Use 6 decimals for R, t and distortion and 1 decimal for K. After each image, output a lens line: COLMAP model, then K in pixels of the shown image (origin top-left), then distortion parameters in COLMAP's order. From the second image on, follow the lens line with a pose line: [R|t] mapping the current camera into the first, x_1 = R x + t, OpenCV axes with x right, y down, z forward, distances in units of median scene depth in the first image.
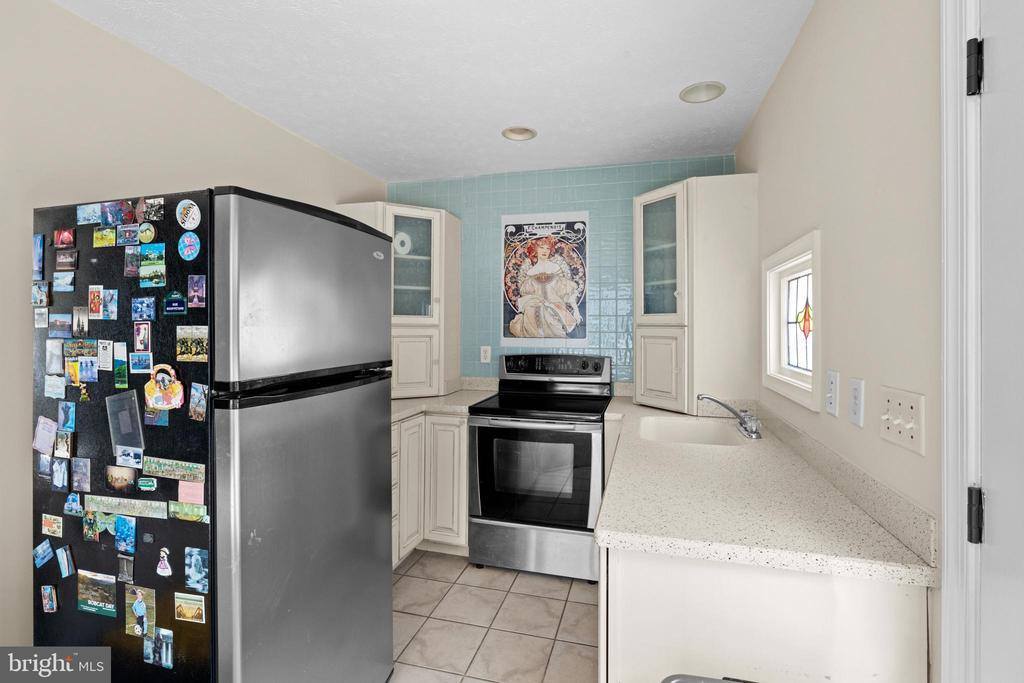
lens RADIAL K [[475.3, 0, 509.9], [0, 475.3, 334.4], [0, 0, 1]] dist [-0.002030, 0.001202]
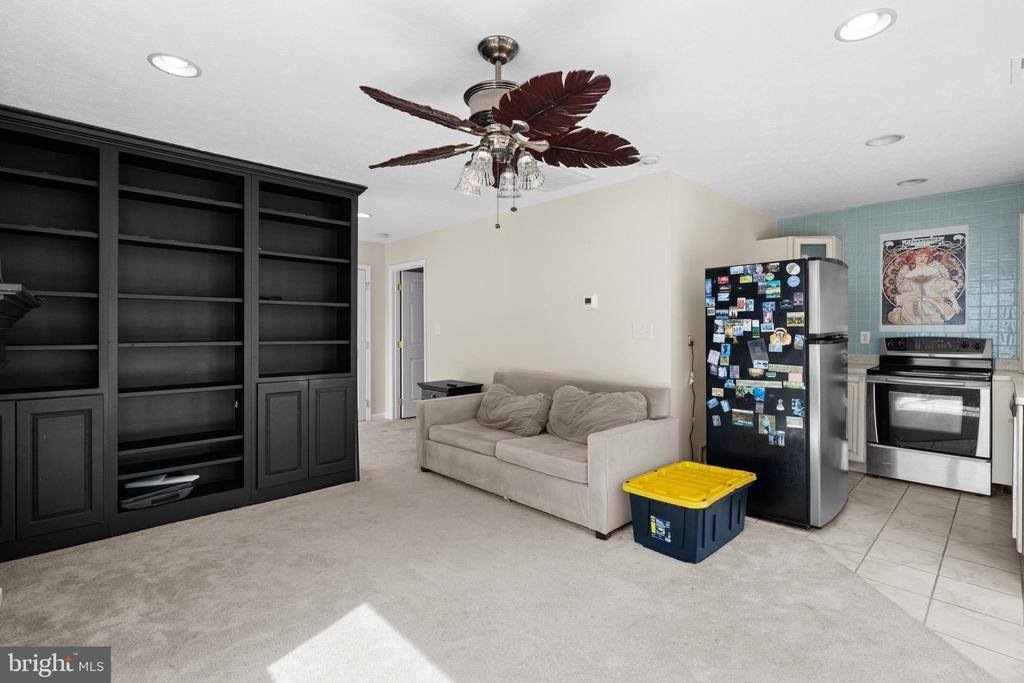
lens RADIAL K [[475.3, 0, 517.1], [0, 475.3, 338.1], [0, 0, 1]] dist [-0.002030, 0.001202]
pose [[0.868944, 0.004071, -0.494894, -0.631530], [-0.001416, 0.999983, 0.005740, 0.095890], [0.494909, -0.004287, 0.868934, -1.754790]]
